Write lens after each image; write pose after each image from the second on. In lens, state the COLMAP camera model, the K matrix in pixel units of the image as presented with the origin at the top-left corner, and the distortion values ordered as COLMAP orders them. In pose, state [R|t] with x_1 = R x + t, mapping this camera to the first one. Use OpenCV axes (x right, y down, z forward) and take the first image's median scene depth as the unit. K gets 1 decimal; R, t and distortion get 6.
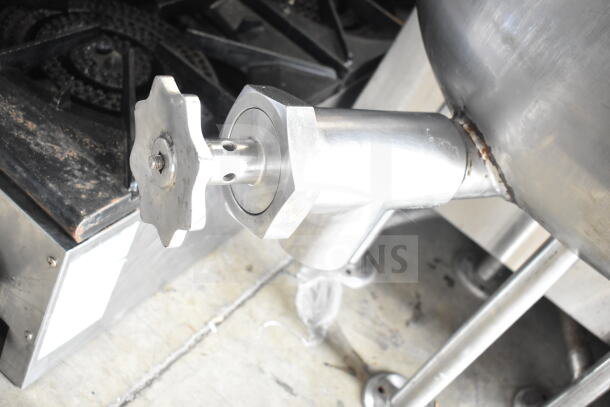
lens RADIAL K [[745.6, 0, 305.3], [0, 745.6, 202.8], [0, 0, 1]] dist [-0.000674, 0.000000]
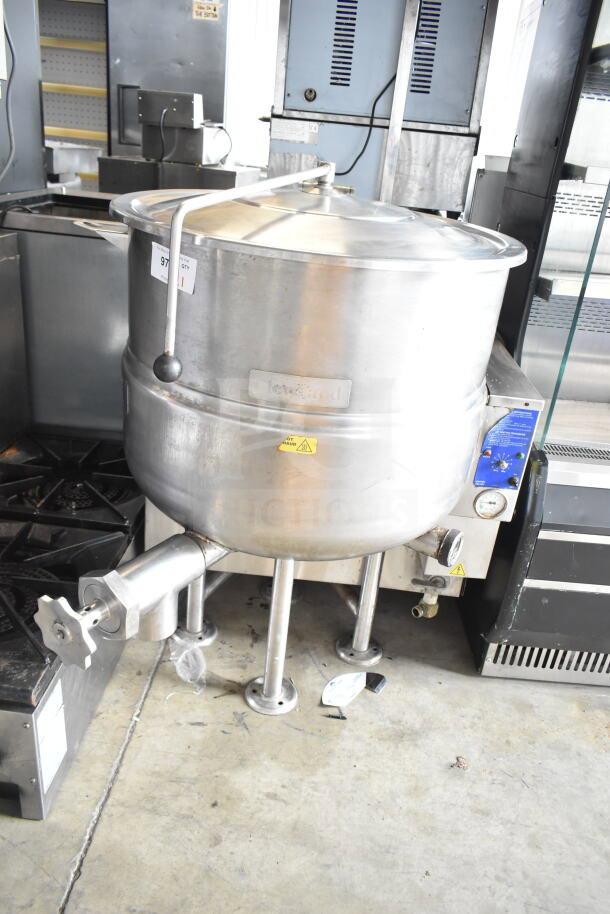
lens RADIAL K [[703.7, 0, 300.6], [0, 703.7, 461.5], [0, 0, 1]] dist [-0.006849, -0.005562]
pose [[0.826776, -0.499670, 0.258400, 0.046586], [0.535970, 0.839195, -0.092131, 0.041685], [-0.170813, 0.214666, 0.961635, -0.570553]]
